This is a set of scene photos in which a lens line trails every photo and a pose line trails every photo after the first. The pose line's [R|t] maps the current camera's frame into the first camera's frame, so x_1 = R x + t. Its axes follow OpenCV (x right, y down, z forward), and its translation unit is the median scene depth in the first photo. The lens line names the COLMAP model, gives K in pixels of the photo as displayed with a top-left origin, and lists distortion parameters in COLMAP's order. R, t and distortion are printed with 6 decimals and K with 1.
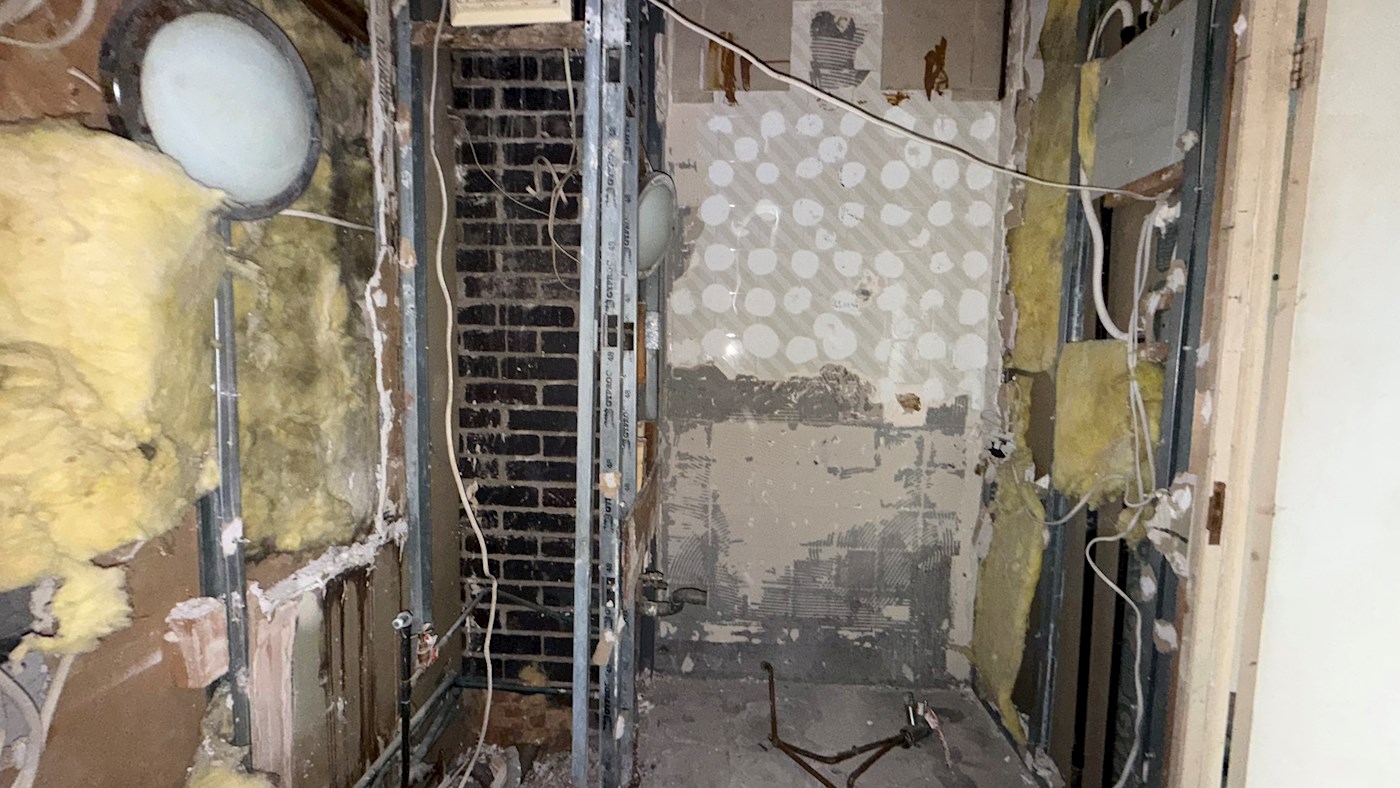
lens RADIAL K [[557.6, 0, 699.6], [0, 557.6, 393.9], [0, 0, 1]] dist [0.000470, -0.000136]
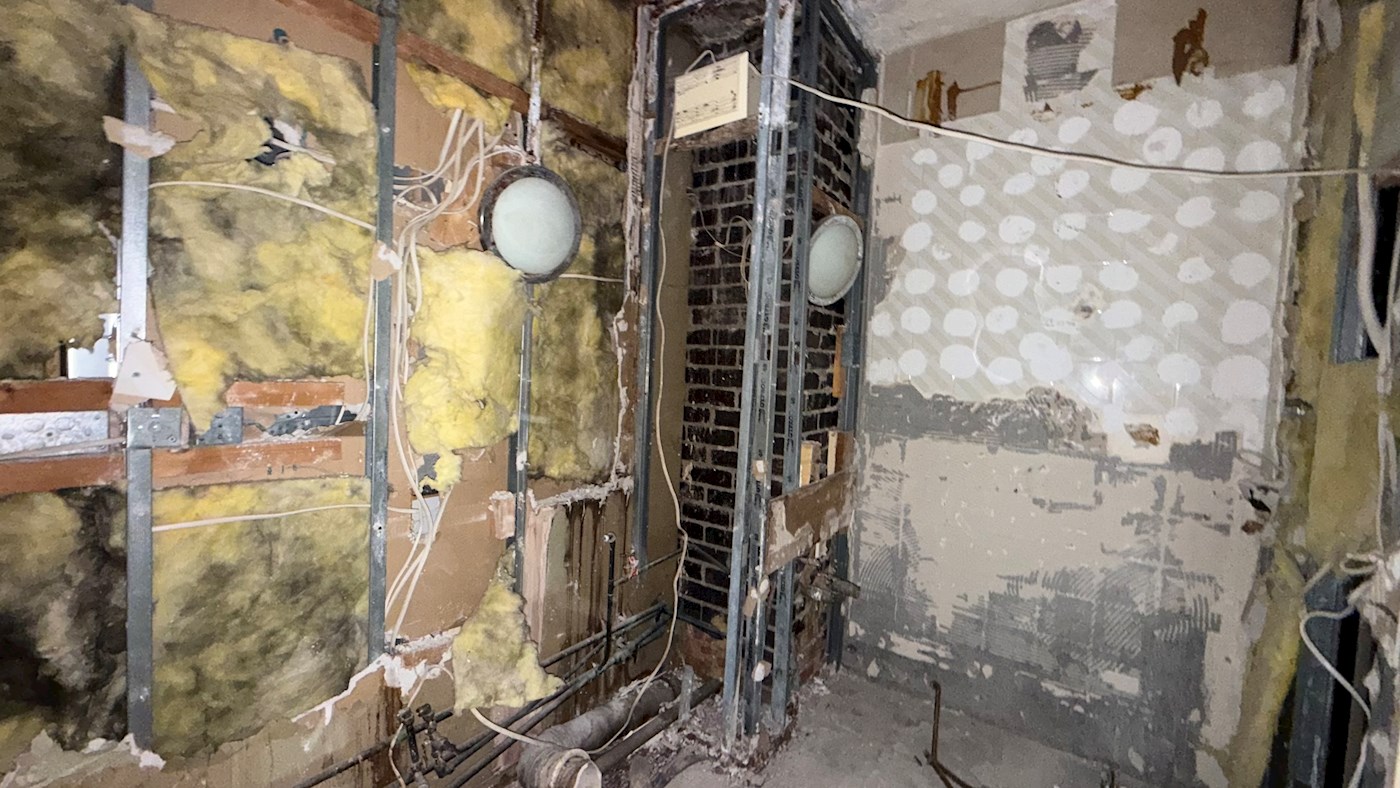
lens RADIAL K [[557.6, 0, 699.6], [0, 557.6, 393.9], [0, 0, 1]] dist [0.000470, -0.000136]
pose [[0.840576, 0.044099, -0.539895, 0.274132], [-0.070287, 0.997134, -0.027984, 0.025843], [0.537114, 0.061470, 0.841267, -0.094380]]
